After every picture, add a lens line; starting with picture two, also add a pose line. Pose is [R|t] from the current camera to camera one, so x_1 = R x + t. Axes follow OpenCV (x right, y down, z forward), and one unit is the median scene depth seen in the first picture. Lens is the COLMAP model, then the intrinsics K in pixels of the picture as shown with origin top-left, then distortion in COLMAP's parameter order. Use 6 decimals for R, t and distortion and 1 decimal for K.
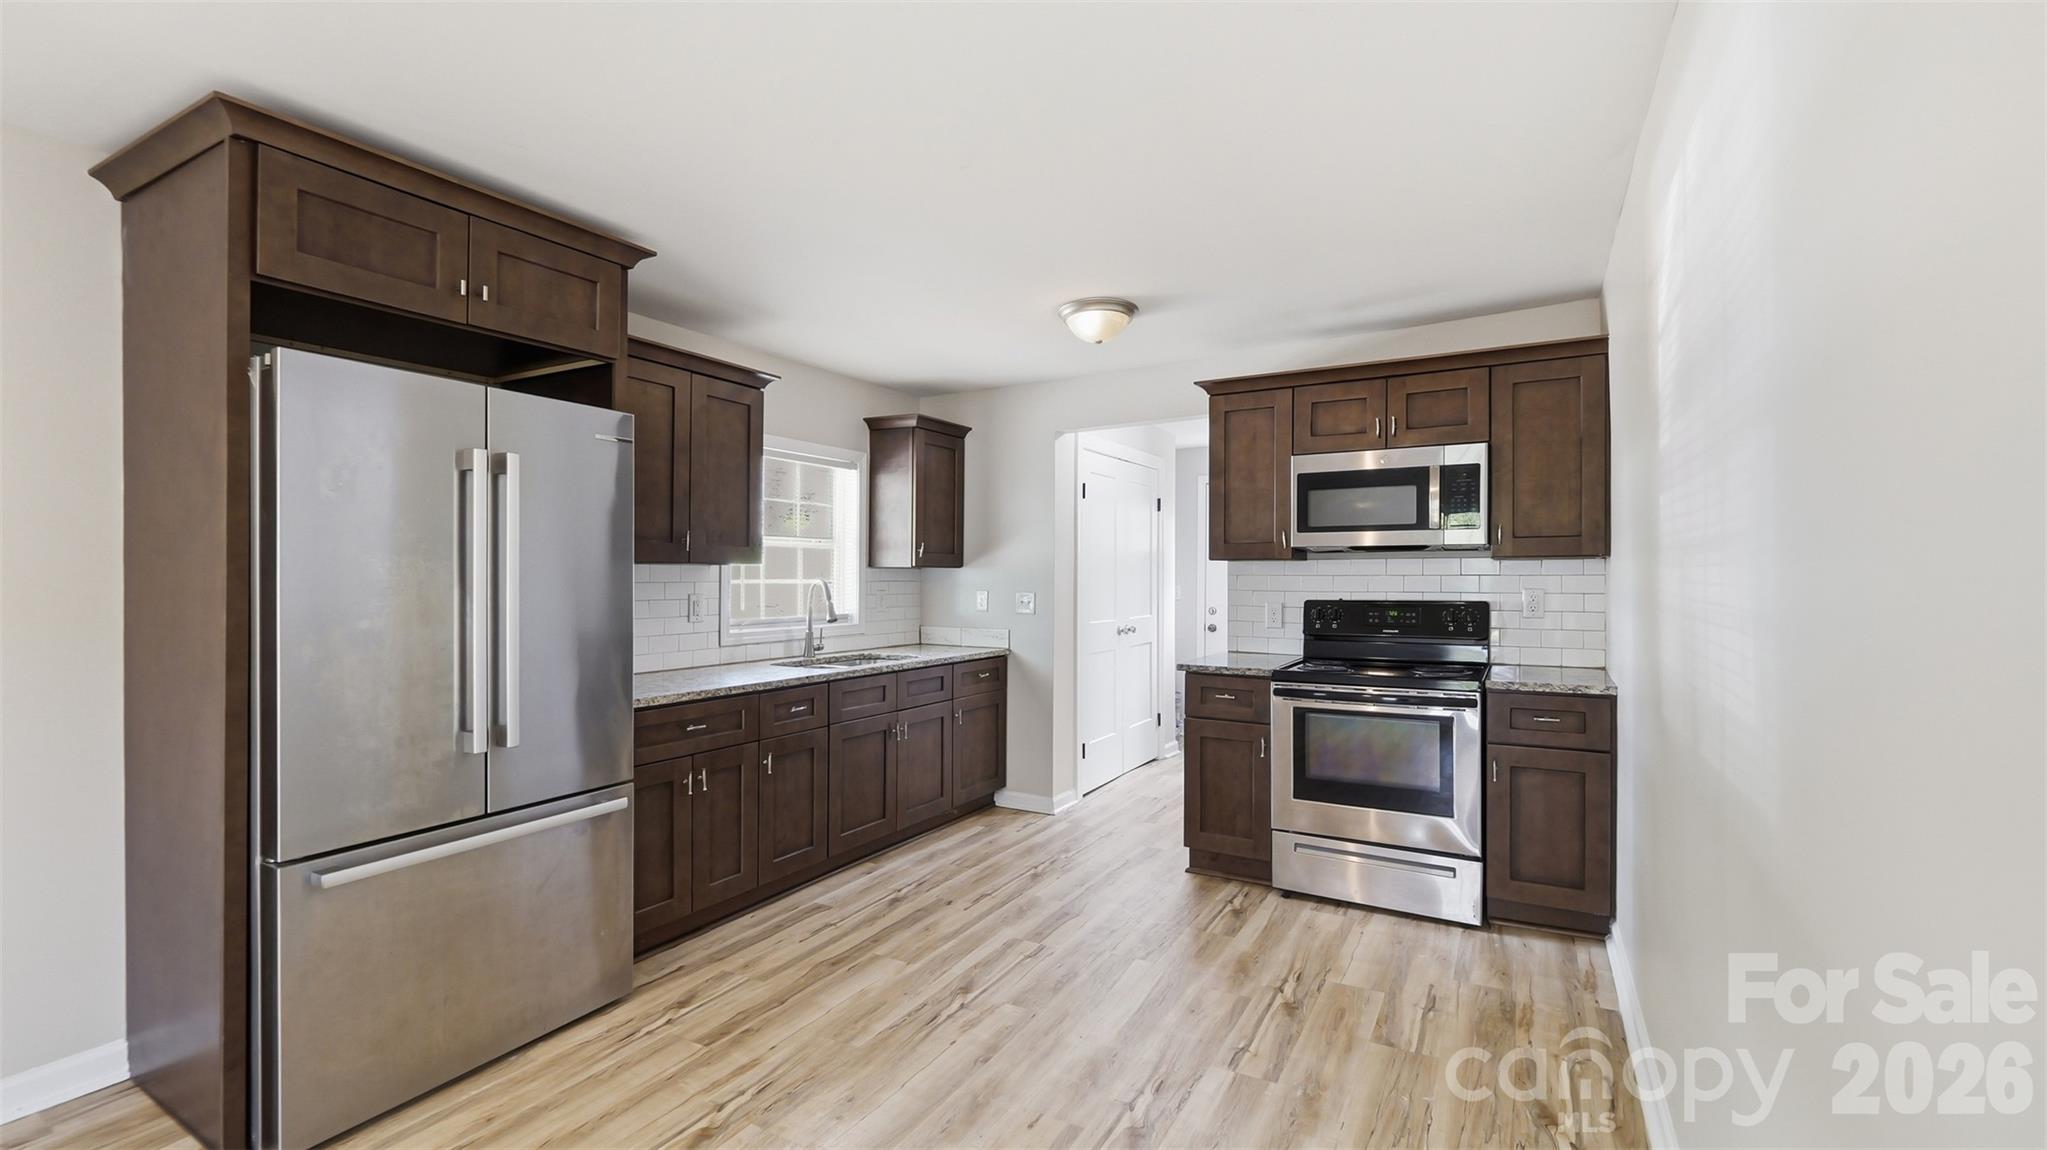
lens RADIAL K [[867.5, 0, 1028.6], [0, 867.5, 578.5], [0, 0, 1]] dist [-0.007465, -0.000142]
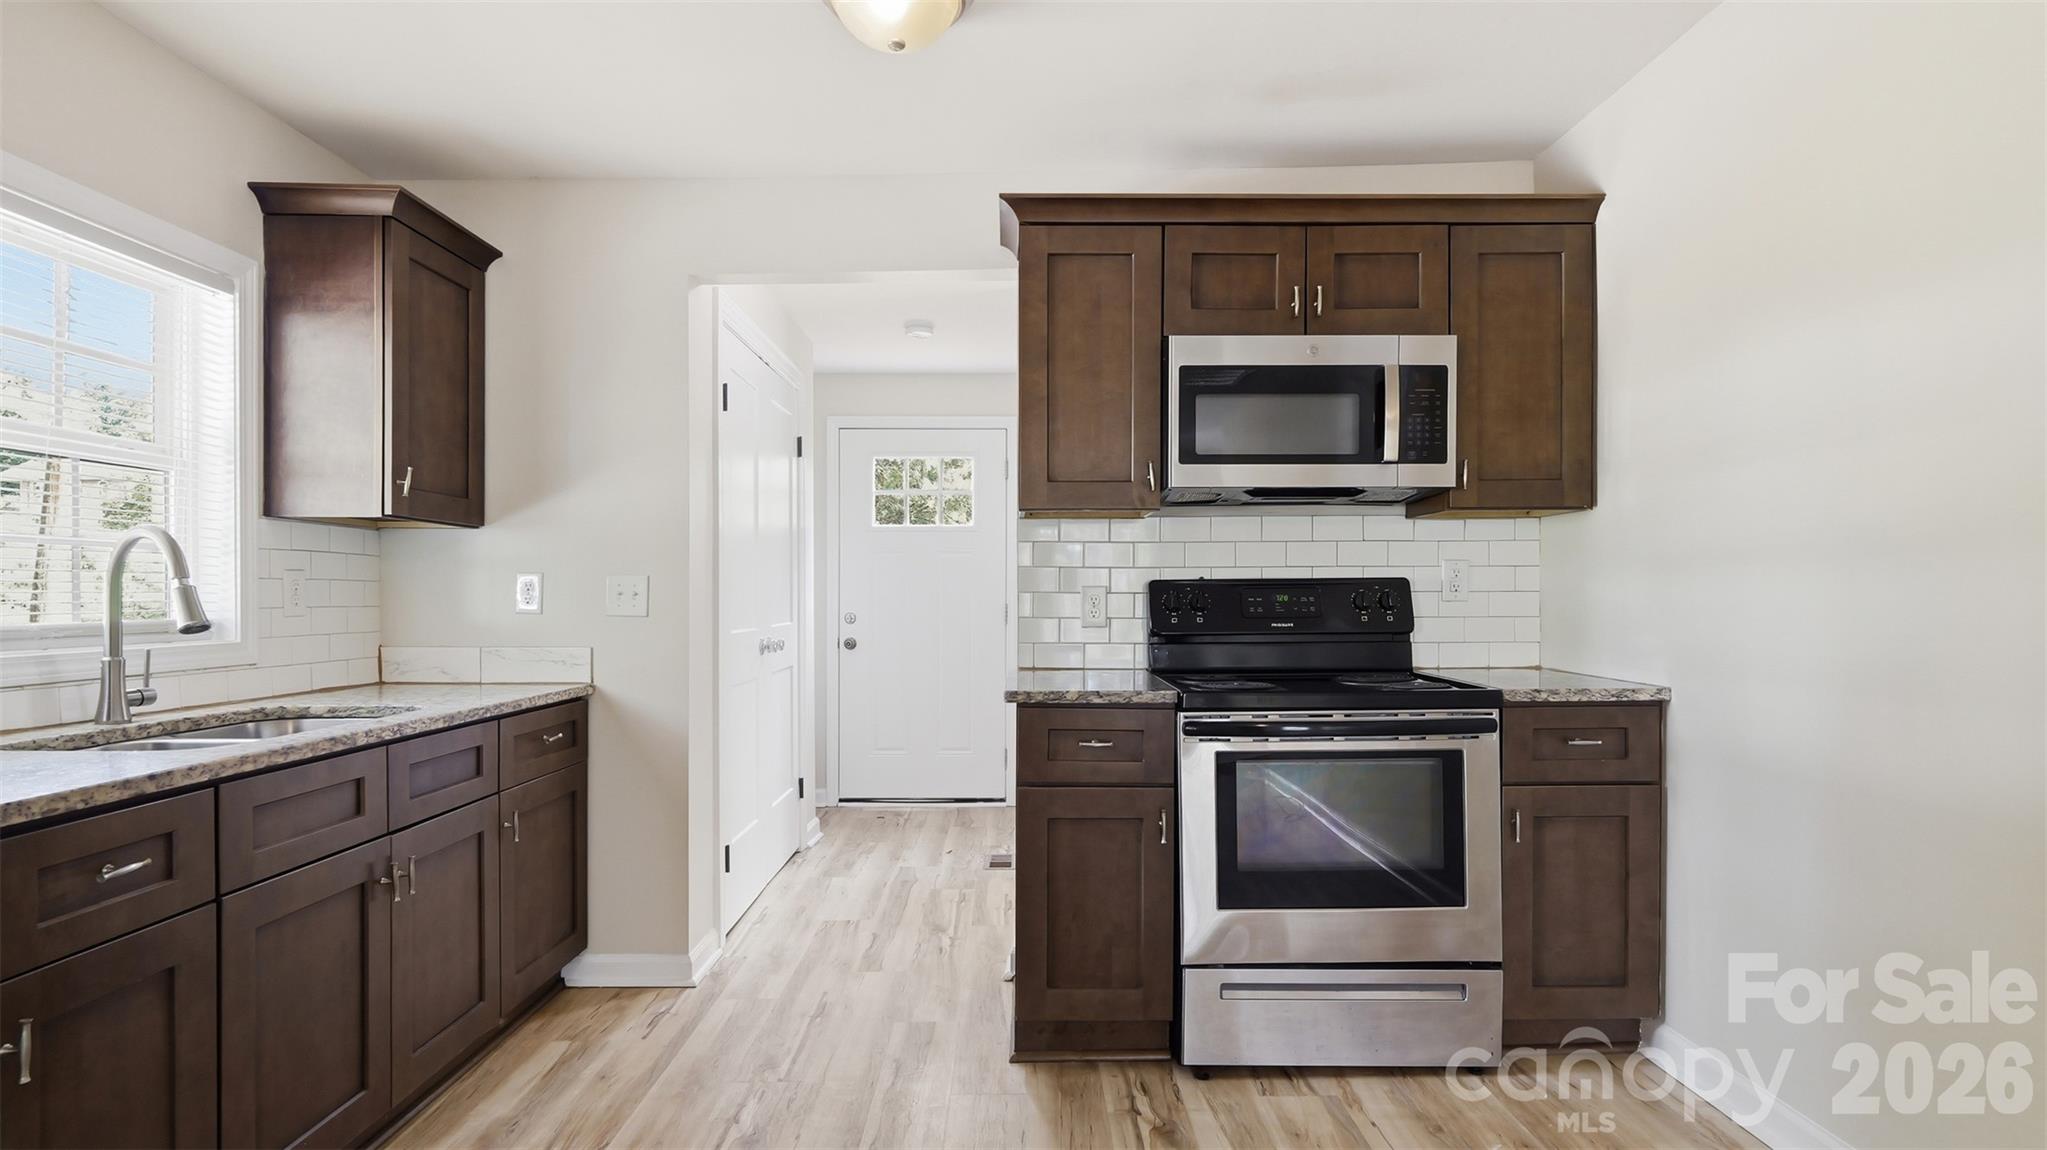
lens RADIAL K [[1055.3, 0, 1026.4], [0, 1055.3, 606.7], [0, 0, 1]] dist [-0.001545, -0.001735]
pose [[0.863818, -0.009160, 0.503720, -0.156374], [0.004702, 0.999938, 0.010121, 0.039638], [-0.503782, -0.006375, 0.863808, 0.428388]]
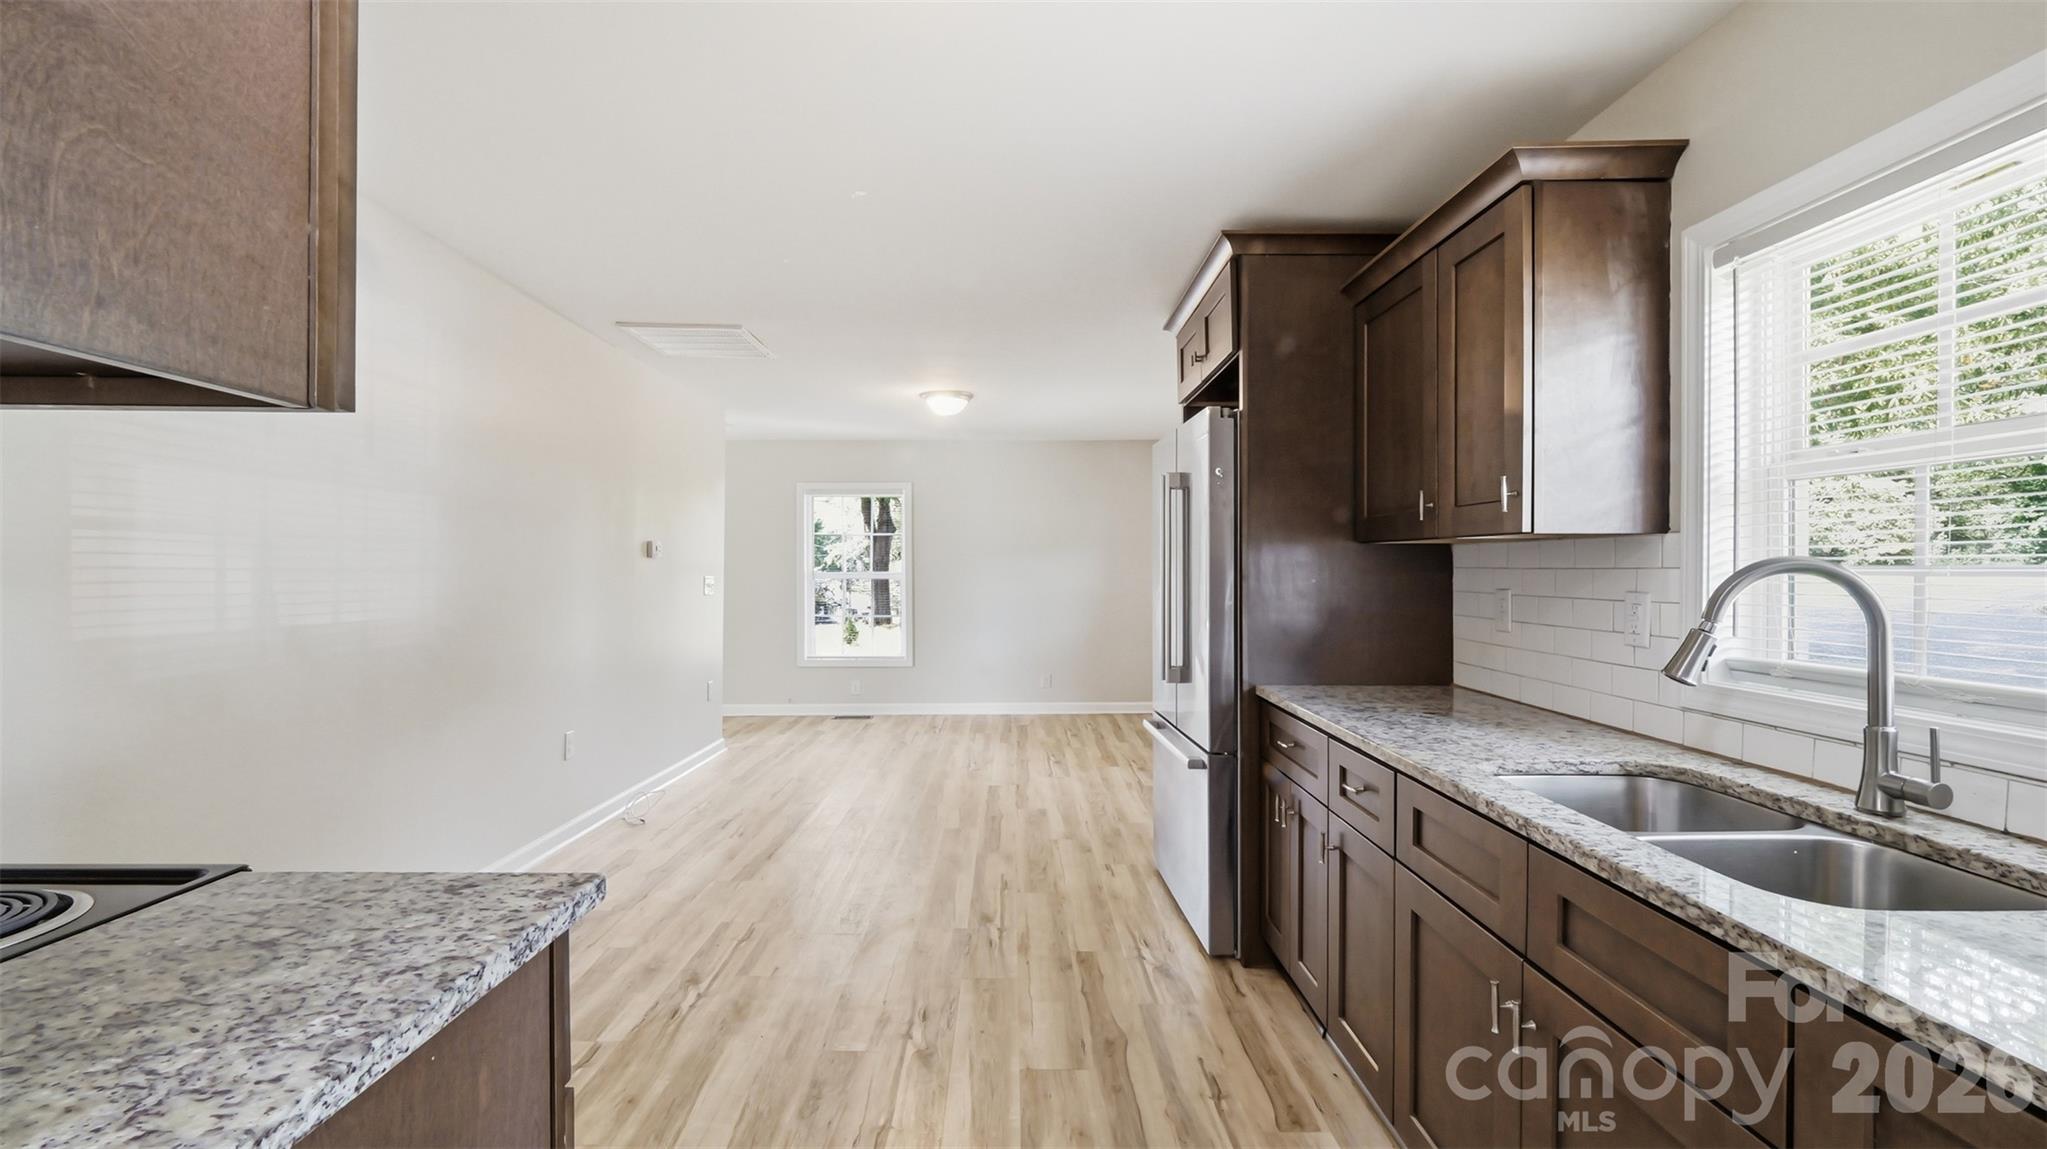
lens RADIAL K [[867.5, 0, 1018.4], [0, 867.5, 569.7], [0, 0, 1]] dist [-0.007465, -0.000142]
pose [[-0.867242, -0.008416, -0.497816, 0.196531], [-0.008678, 0.999961, -0.001787, 0.010425], [0.497811, 0.002770, -0.867281, 1.314019]]
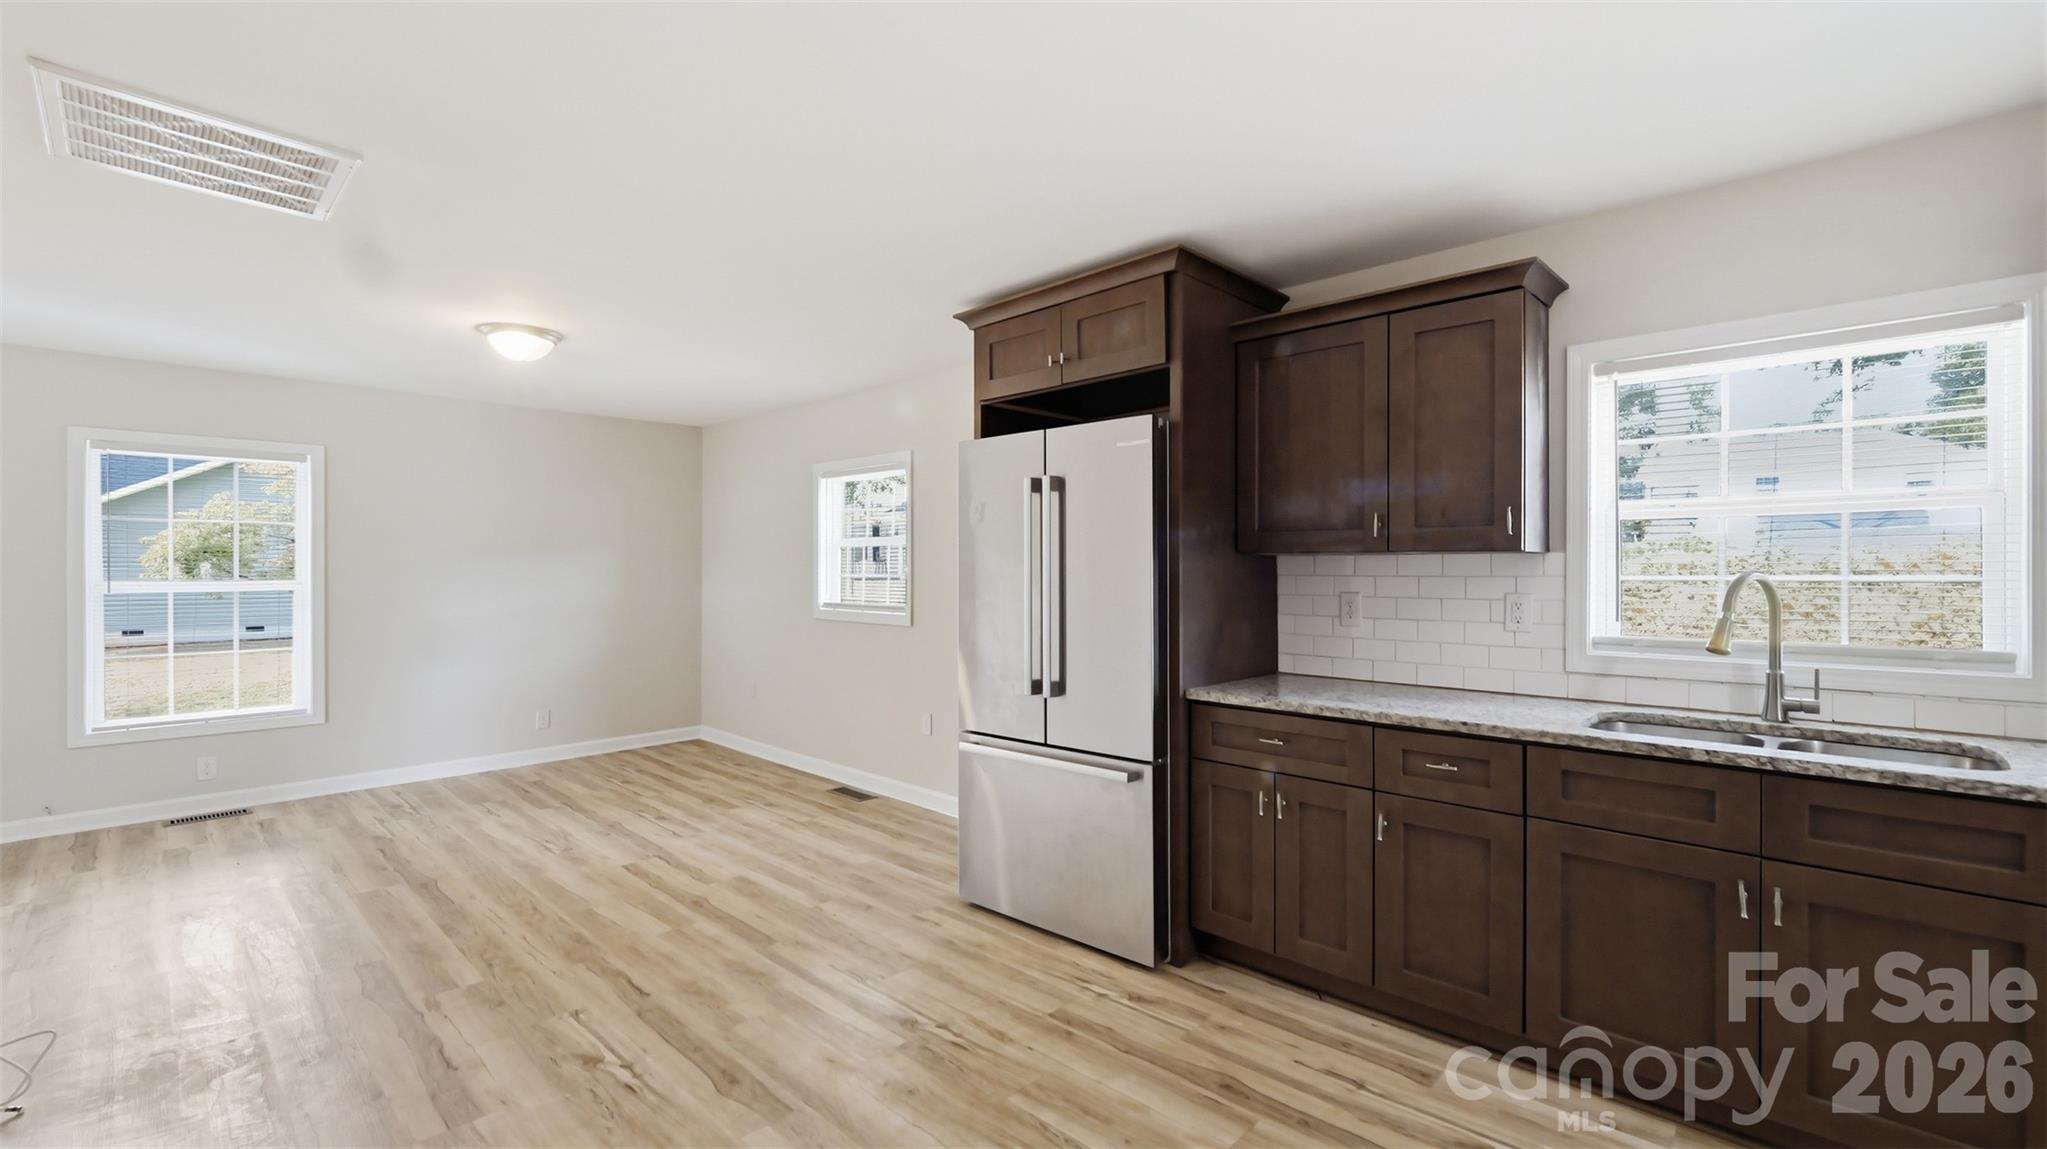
lens RADIAL K [[867.5, 0, 1020.9], [0, 867.5, 562.6], [0, 0, 1]] dist [-0.007465, -0.000142]
pose [[-0.245025, -0.007928, -0.969484, 0.435291], [-0.000897, 0.999968, -0.007950, -0.001066], [0.969516, -0.001079, -0.245025, 0.807123]]
